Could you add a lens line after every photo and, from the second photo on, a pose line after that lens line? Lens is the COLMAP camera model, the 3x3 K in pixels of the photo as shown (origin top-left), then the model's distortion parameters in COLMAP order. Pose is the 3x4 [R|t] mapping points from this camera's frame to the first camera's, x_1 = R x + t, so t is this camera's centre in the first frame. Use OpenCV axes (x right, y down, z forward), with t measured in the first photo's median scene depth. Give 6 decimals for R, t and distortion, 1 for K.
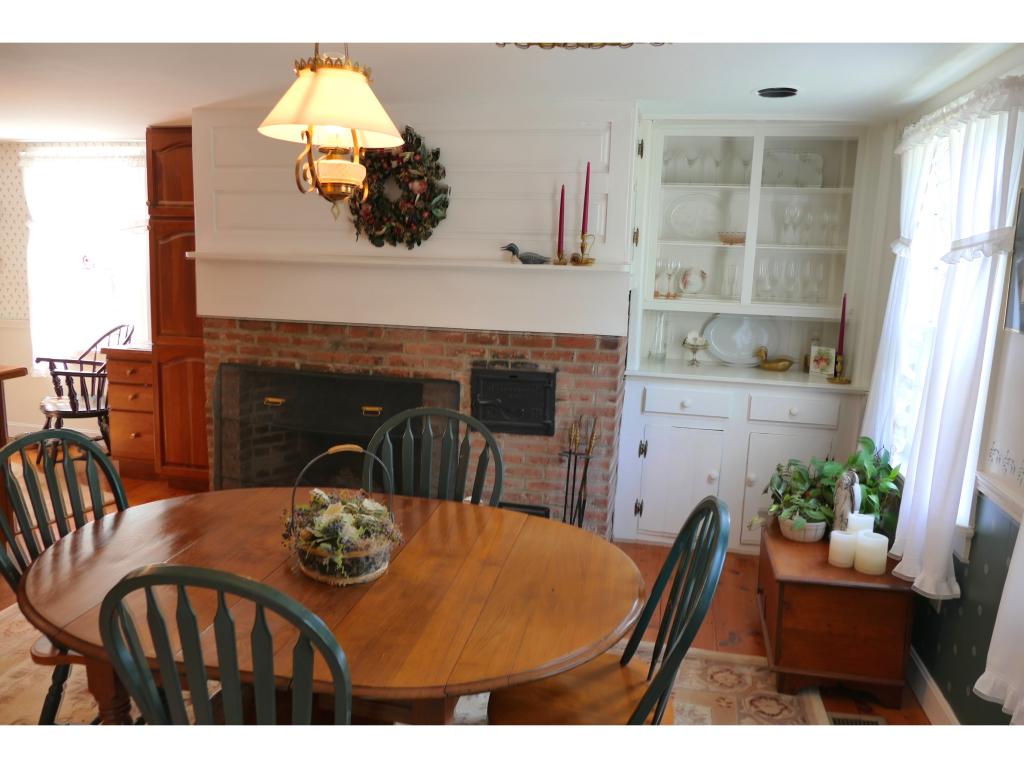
lens RADIAL K [[767.0, 0, 509.8], [0, 767.0, 387.1], [0, 0, 1]] dist [0.004798, 0.001849]
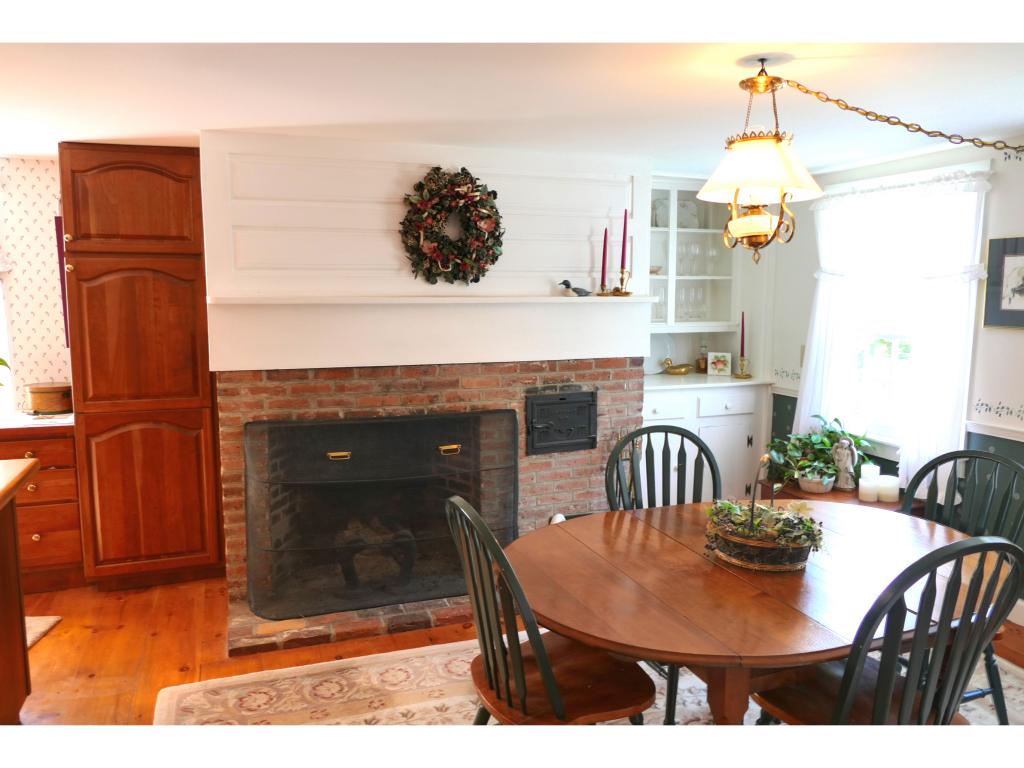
lens RADIAL K [[767.0, 0, 504.1], [0, 767.0, 387.2], [0, 0, 1]] dist [0.004798, 0.001849]
pose [[0.833425, -0.098515, 0.543781, -0.639109], [0.114169, 0.993449, 0.004998, -0.044739], [-0.540711, 0.057918, 0.839212, 0.123649]]
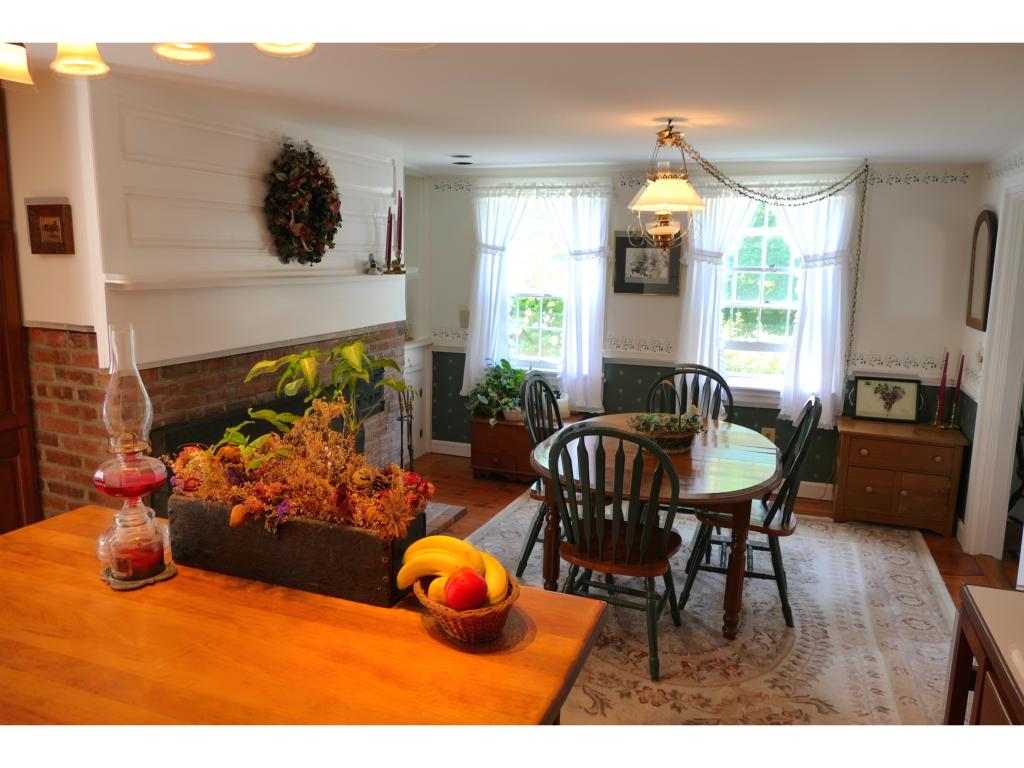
lens RADIAL K [[767.0, 0, 507.5], [0, 767.0, 389.0], [0, 0, 1]] dist [0.004798, 0.001849]
pose [[0.127413, -0.194457, 0.972601, -1.097683], [0.151489, 0.972903, 0.174672, -0.154847], [-0.980213, 0.125082, 0.153418, 0.590012]]
